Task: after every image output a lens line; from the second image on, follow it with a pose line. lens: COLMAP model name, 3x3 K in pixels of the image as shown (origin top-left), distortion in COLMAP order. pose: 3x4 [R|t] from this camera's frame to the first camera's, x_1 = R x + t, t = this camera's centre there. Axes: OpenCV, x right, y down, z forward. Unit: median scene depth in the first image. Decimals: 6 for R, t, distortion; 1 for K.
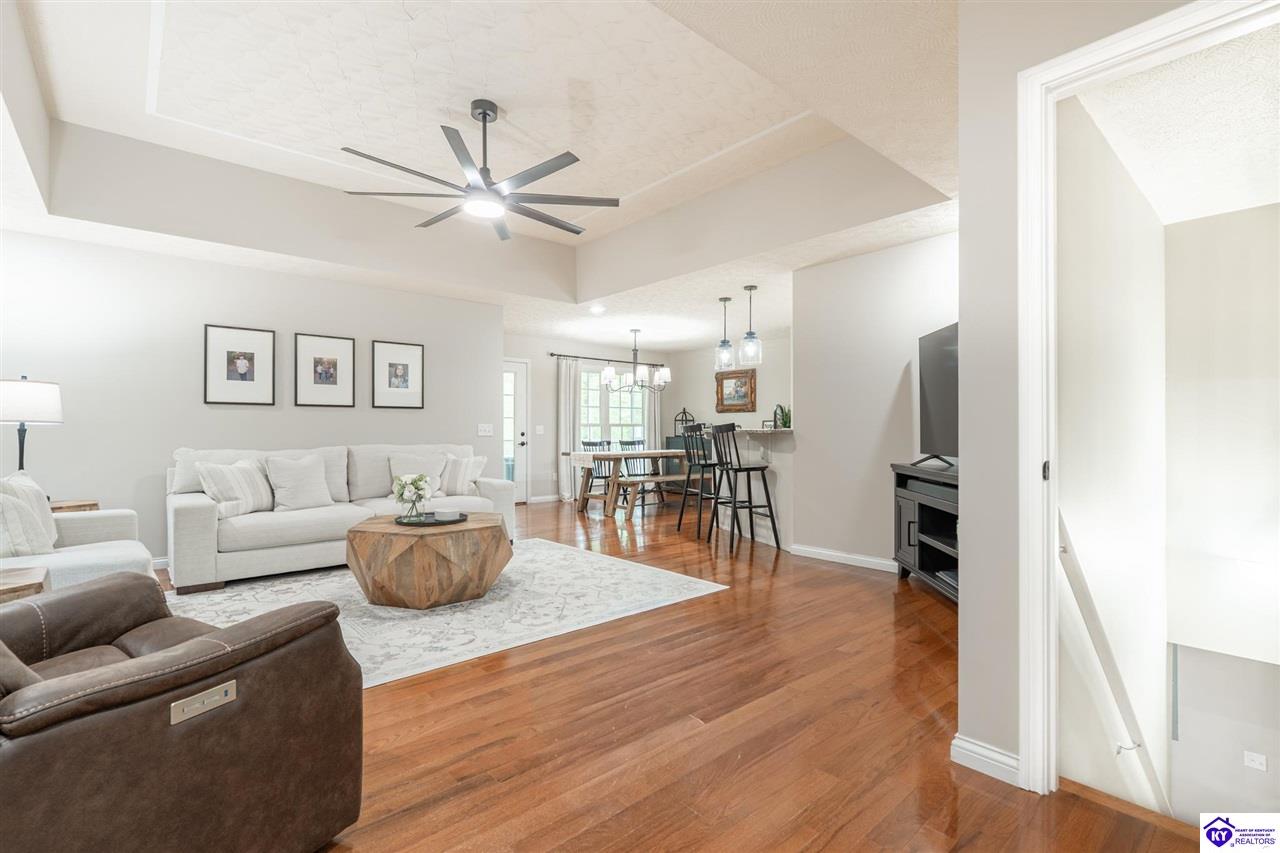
lens RADIAL K [[574.1, 0, 639.0], [0, 574.1, 429.6], [0, 0, 1]] dist [0.001370, -0.000699]
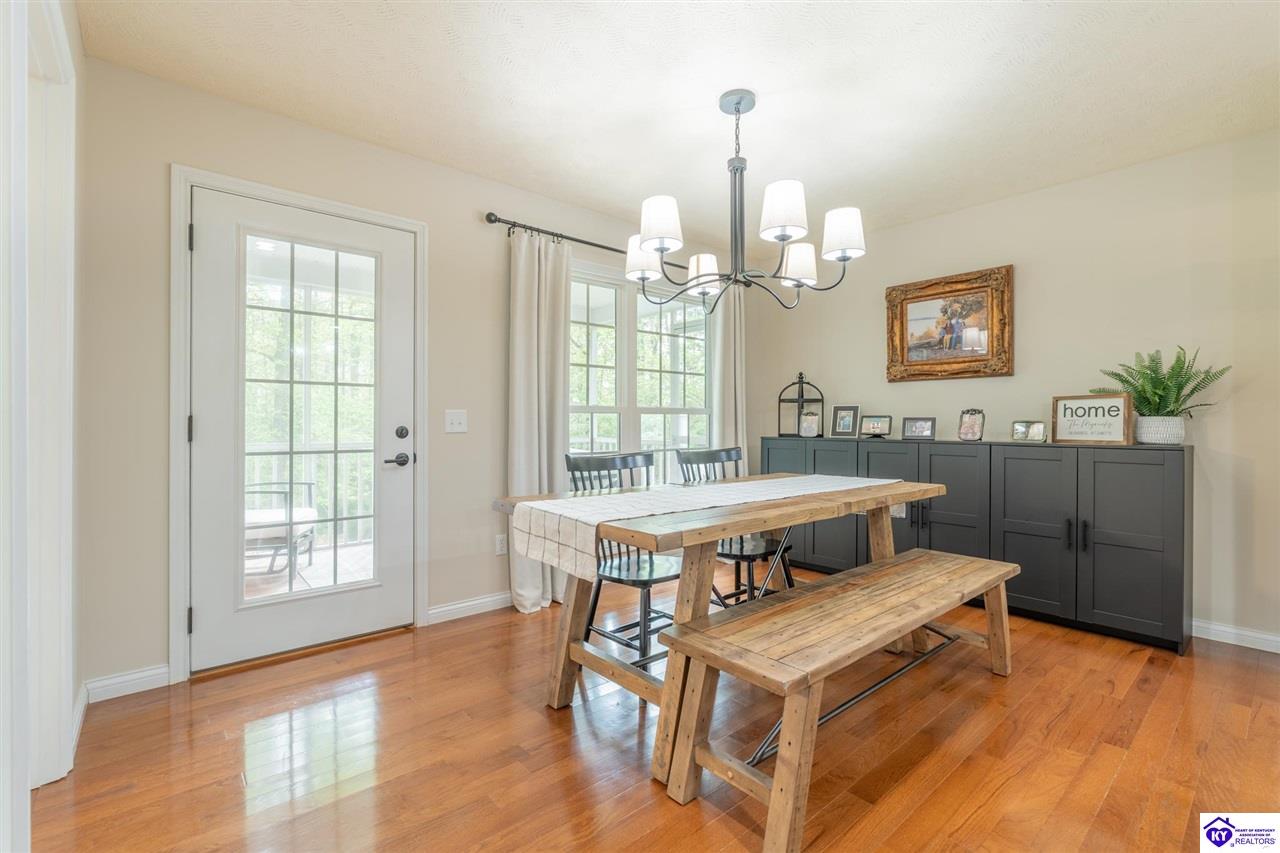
lens RADIAL K [[574.1, 0, 640.9], [0, 574.1, 425.2], [0, 0, 1]] dist [0.001370, -0.000699]
pose [[0.999986, 0.001248, -0.005086, -0.051041], [-0.001219, 0.999983, 0.005643, 0.001296], [0.005093, -0.005636, 0.999971, 0.615304]]
